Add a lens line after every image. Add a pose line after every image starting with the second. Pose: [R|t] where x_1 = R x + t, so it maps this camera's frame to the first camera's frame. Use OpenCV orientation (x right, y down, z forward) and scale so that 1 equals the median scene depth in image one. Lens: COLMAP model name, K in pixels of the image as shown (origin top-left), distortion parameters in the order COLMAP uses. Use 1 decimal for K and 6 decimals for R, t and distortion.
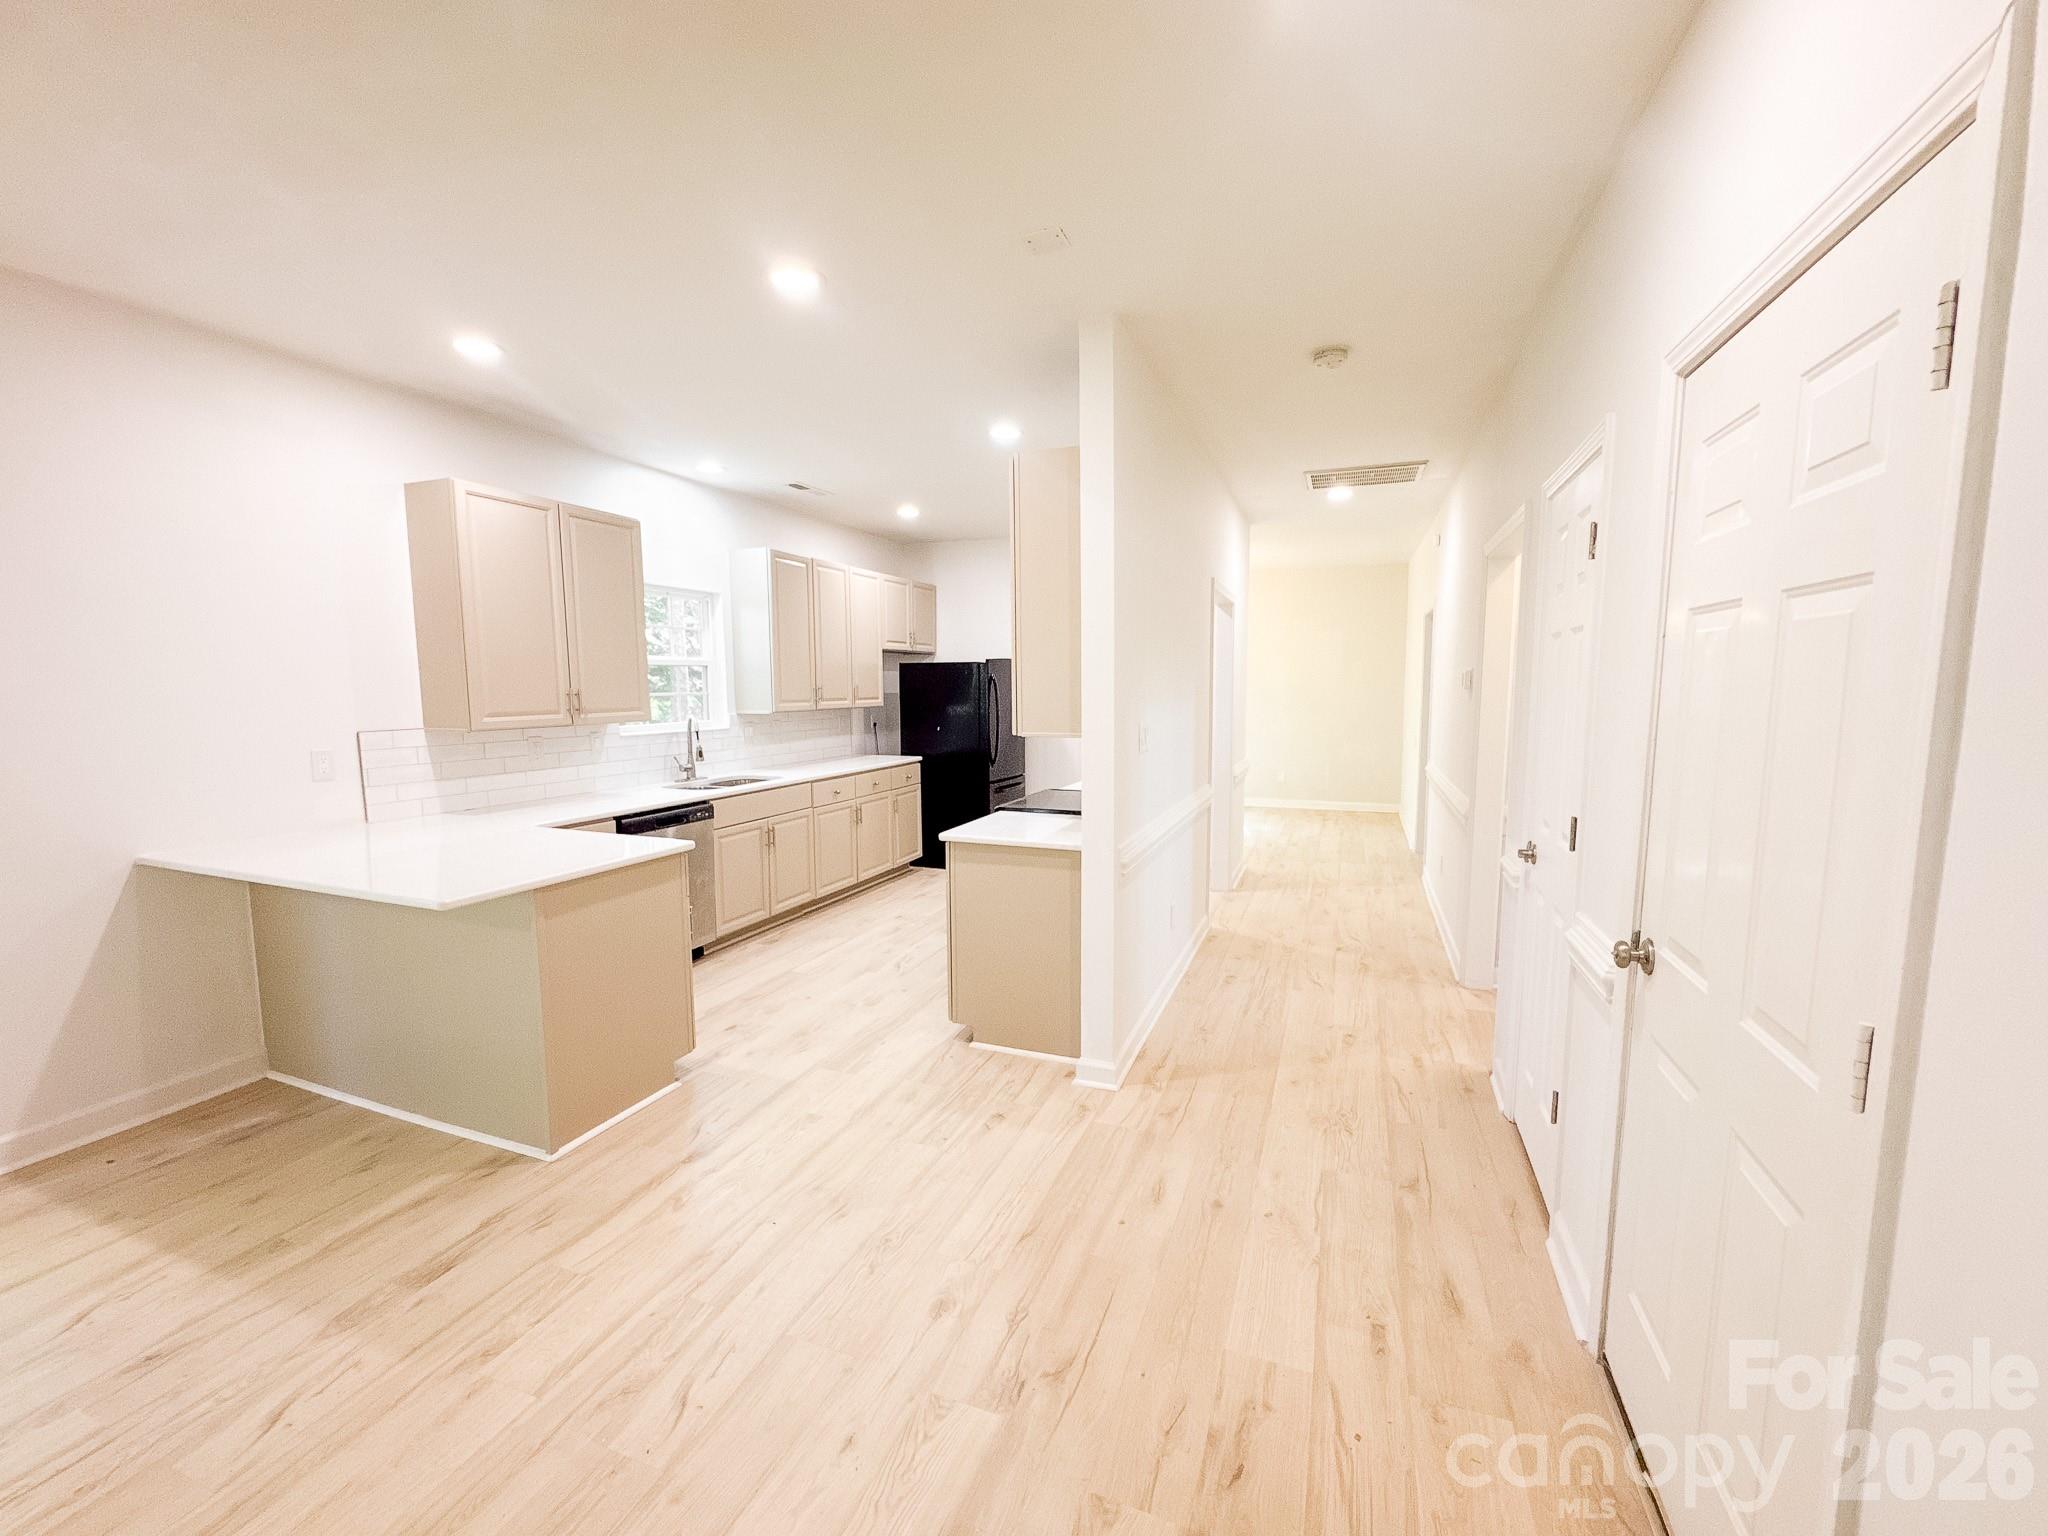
lens RADIAL K [[824.5, 0, 1017.6], [0, 824.5, 769.8], [0, 0, 1]] dist [-0.000662, -0.000042]
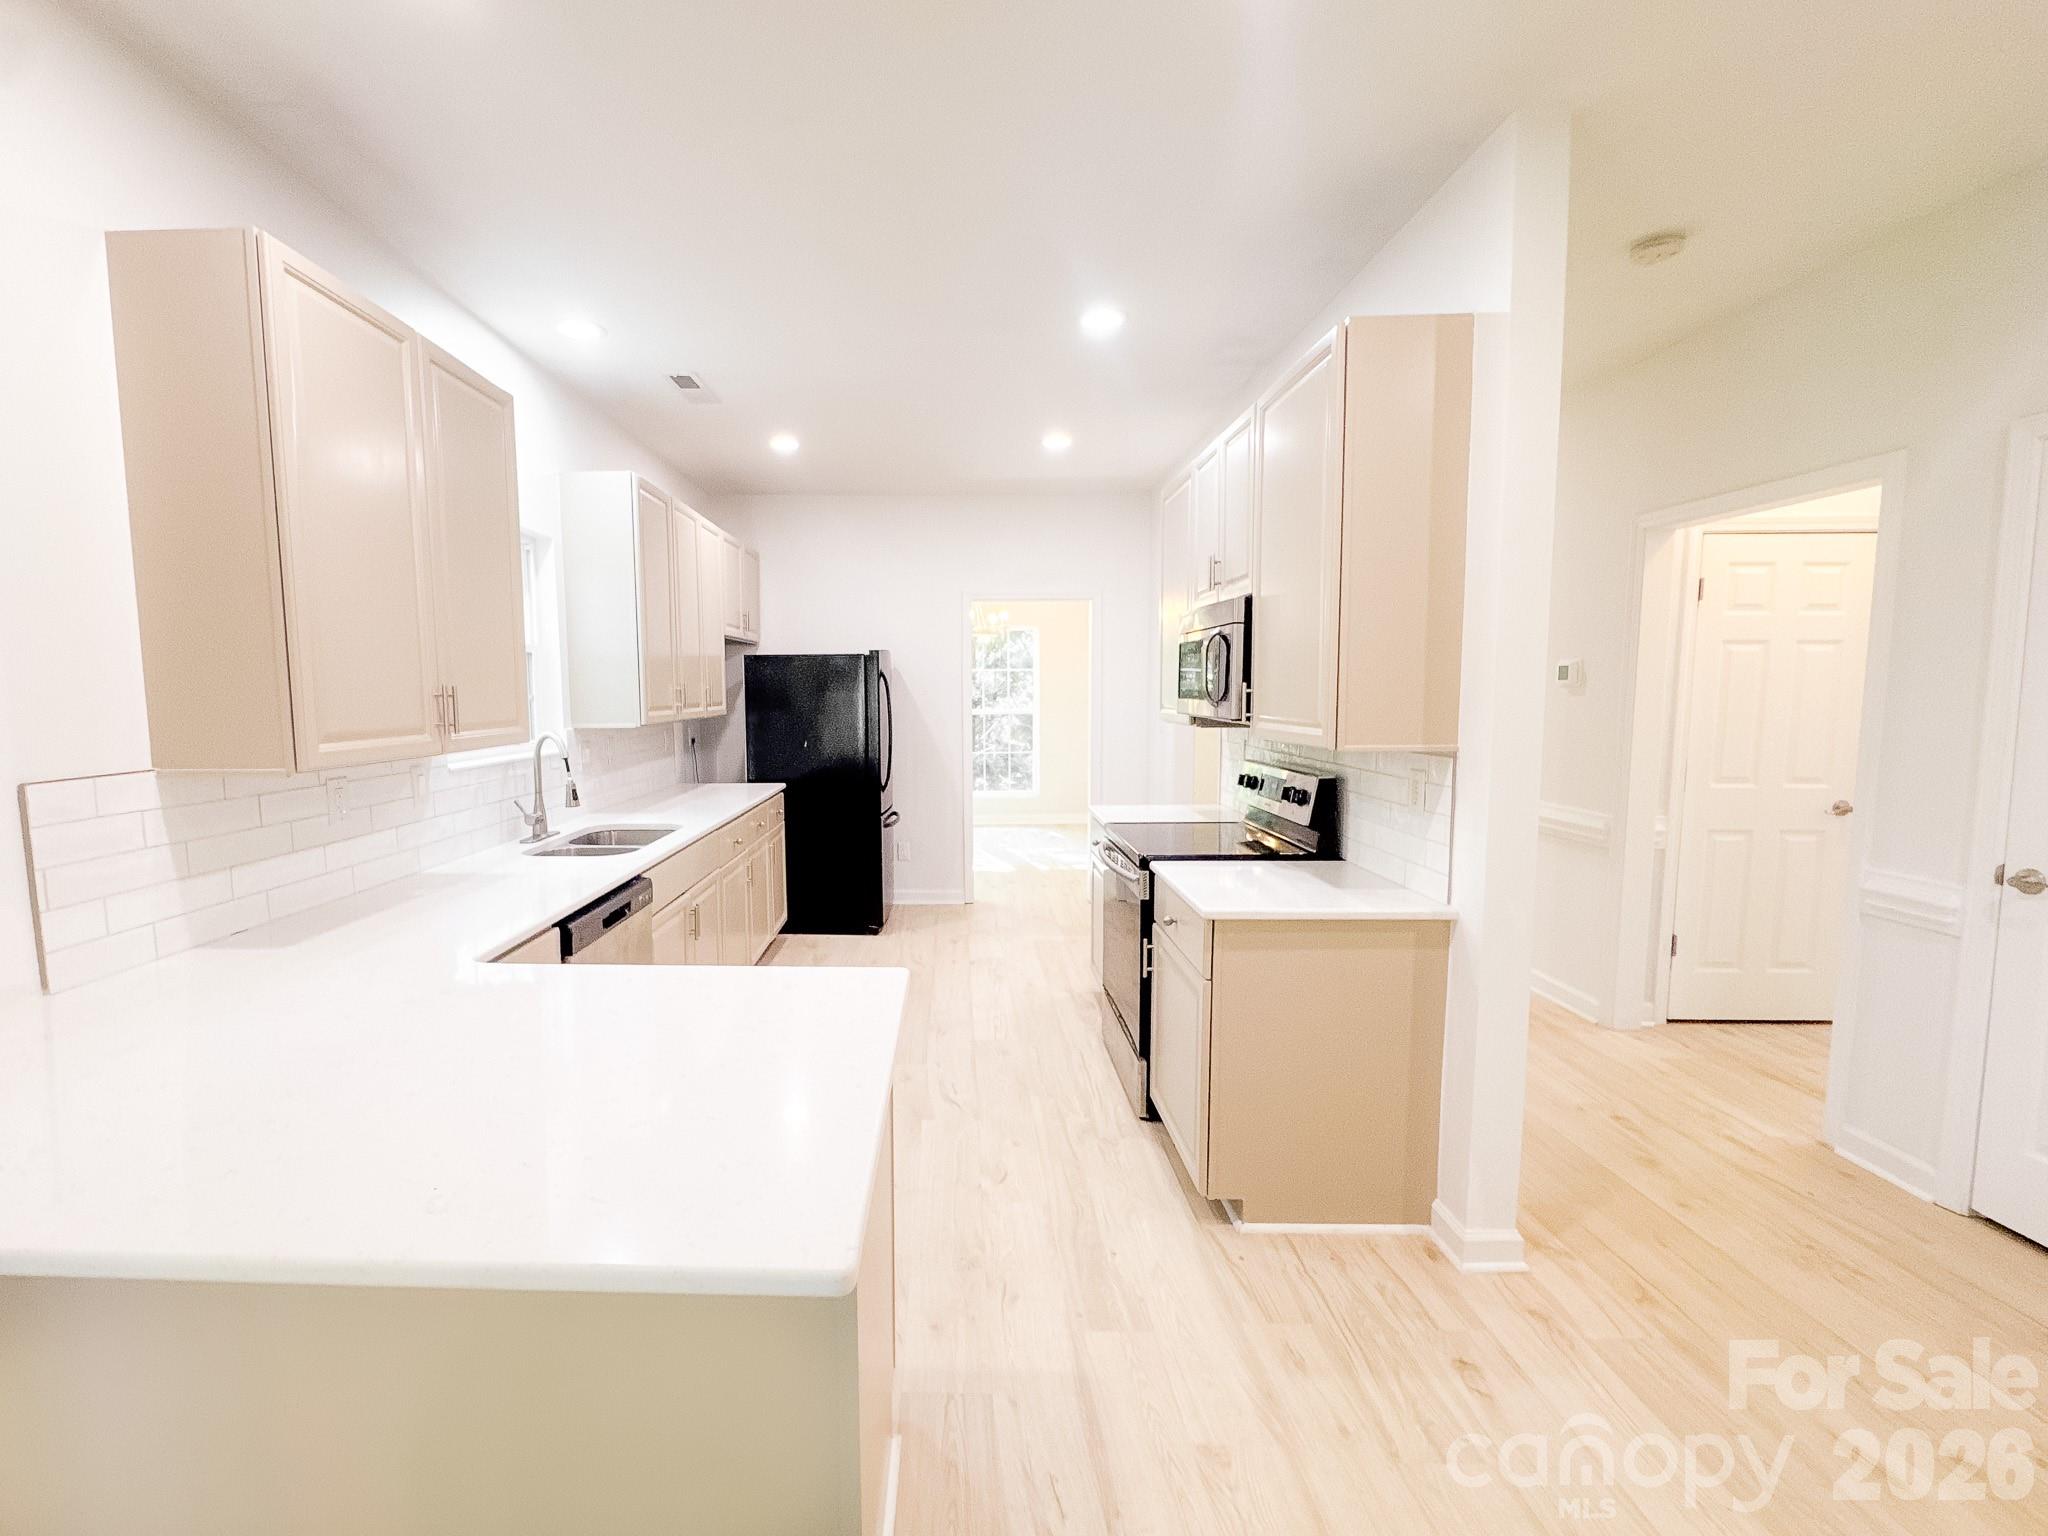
lens RADIAL K [[897.0, 0, 914.6], [0, 897.0, 772.6], [0, 0, 1]] dist [0.000002, 0.000160]
pose [[0.942999, -0.034955, 0.330955, -0.451734], [0.039131, 0.999216, -0.005959, -0.027066], [-0.330487, 0.018570, 0.943628, 0.357587]]
